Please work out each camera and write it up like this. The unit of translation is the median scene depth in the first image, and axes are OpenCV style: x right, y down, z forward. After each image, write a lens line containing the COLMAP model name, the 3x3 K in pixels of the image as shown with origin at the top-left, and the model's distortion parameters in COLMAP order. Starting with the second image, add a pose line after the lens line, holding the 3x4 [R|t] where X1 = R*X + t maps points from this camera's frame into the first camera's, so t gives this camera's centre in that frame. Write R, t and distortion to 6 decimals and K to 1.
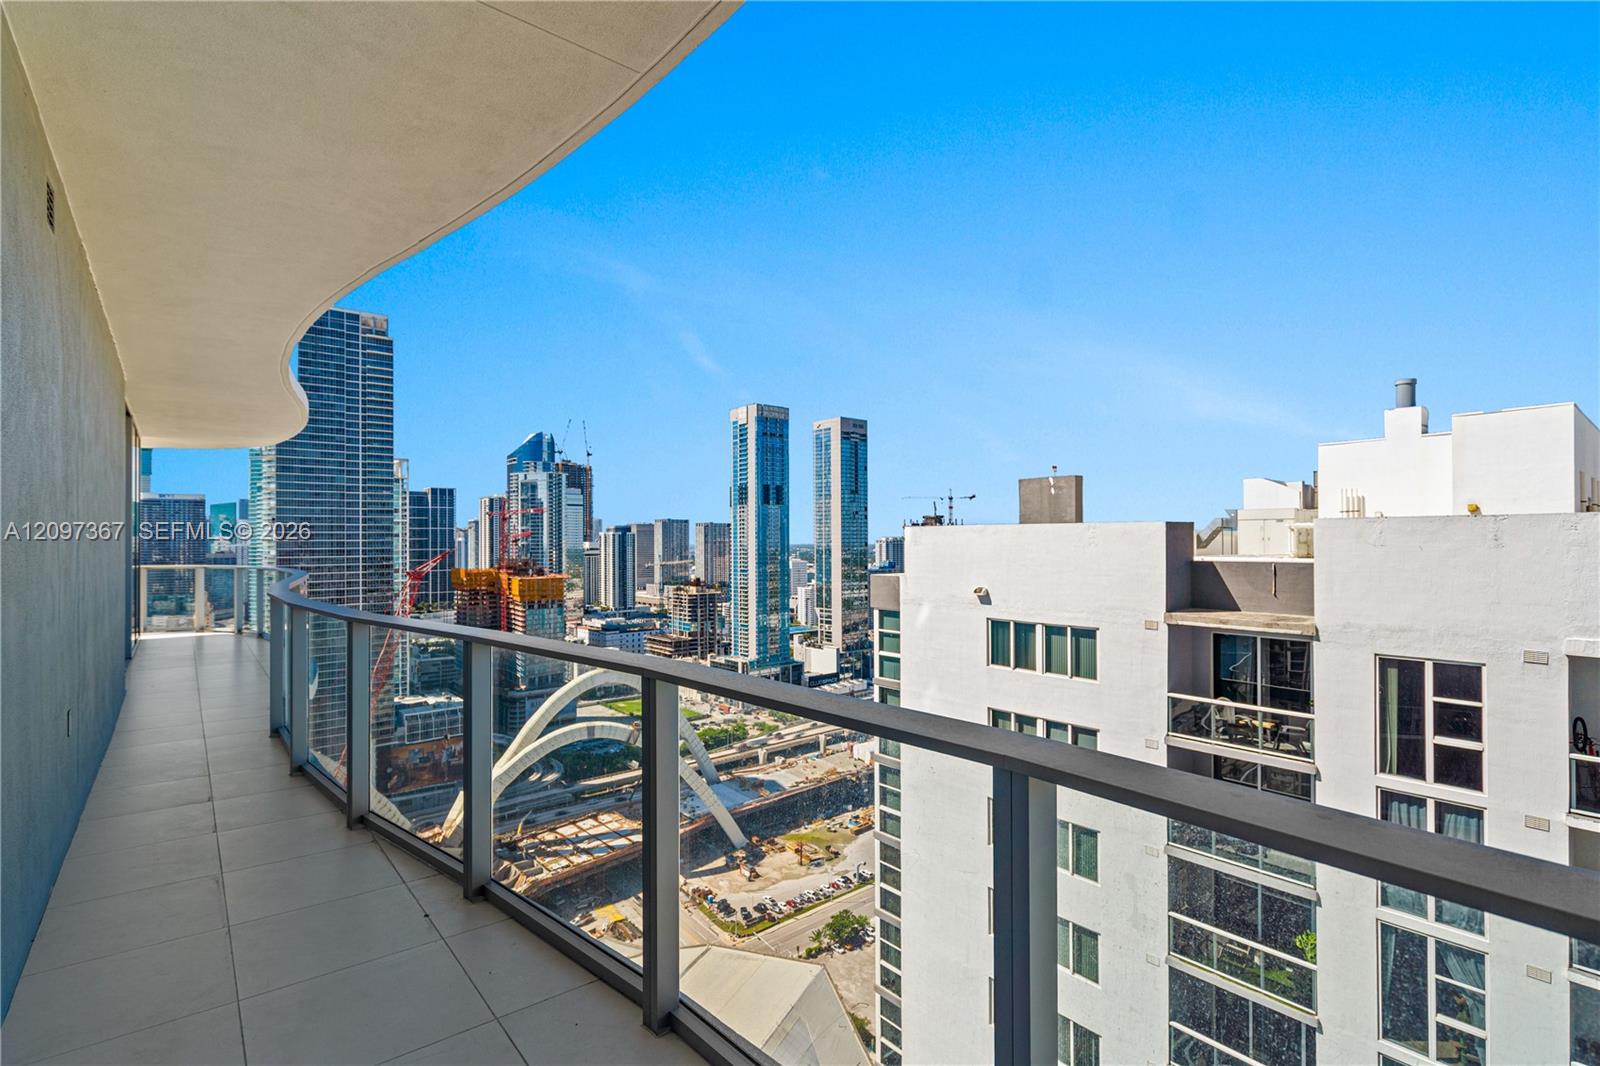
lens RADIAL K [[739.7, 0, 789.1], [0, 739.7, 525.3], [0, 0, 1]] dist [-0.004720, 0.002664]
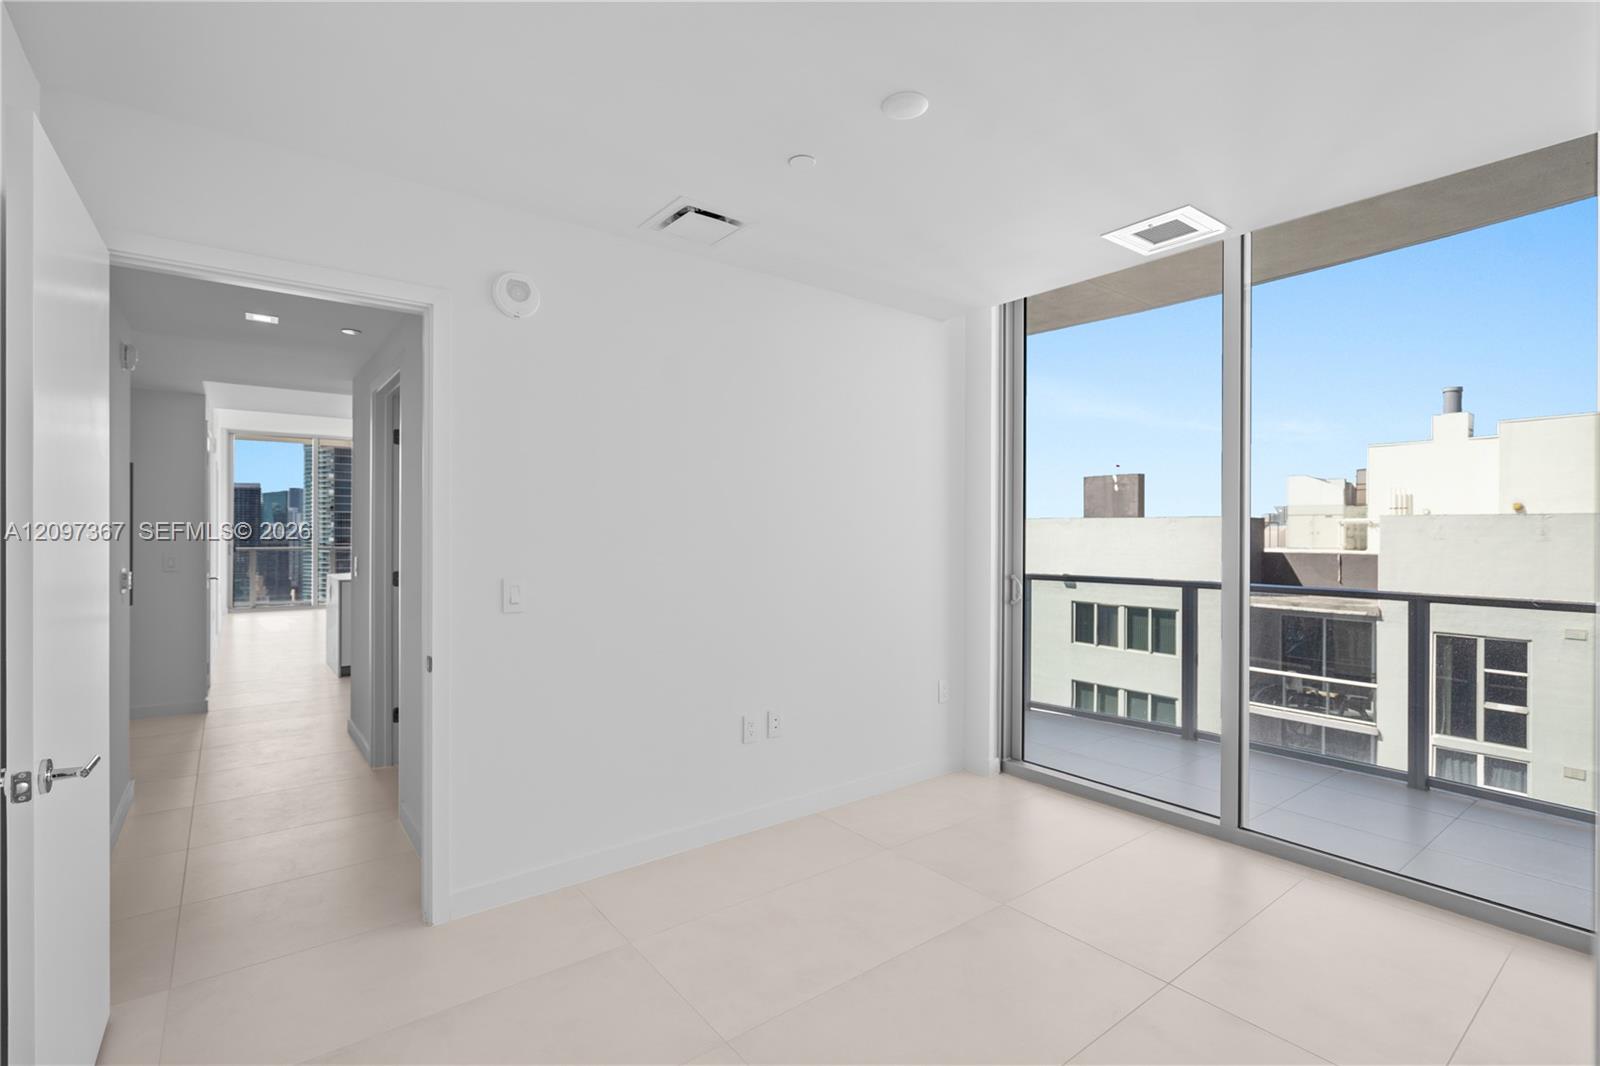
lens RADIAL K [[739.7, 0, 776.9], [0, 739.7, 523.0], [0, 0, 1]] dist [-0.004720, 0.002664]
pose [[0.999250, 0.009260, -0.037604, -0.170906], [-0.008961, 0.999927, 0.008114, 0.001888], [0.037676, -0.007771, 0.999260, -0.174104]]
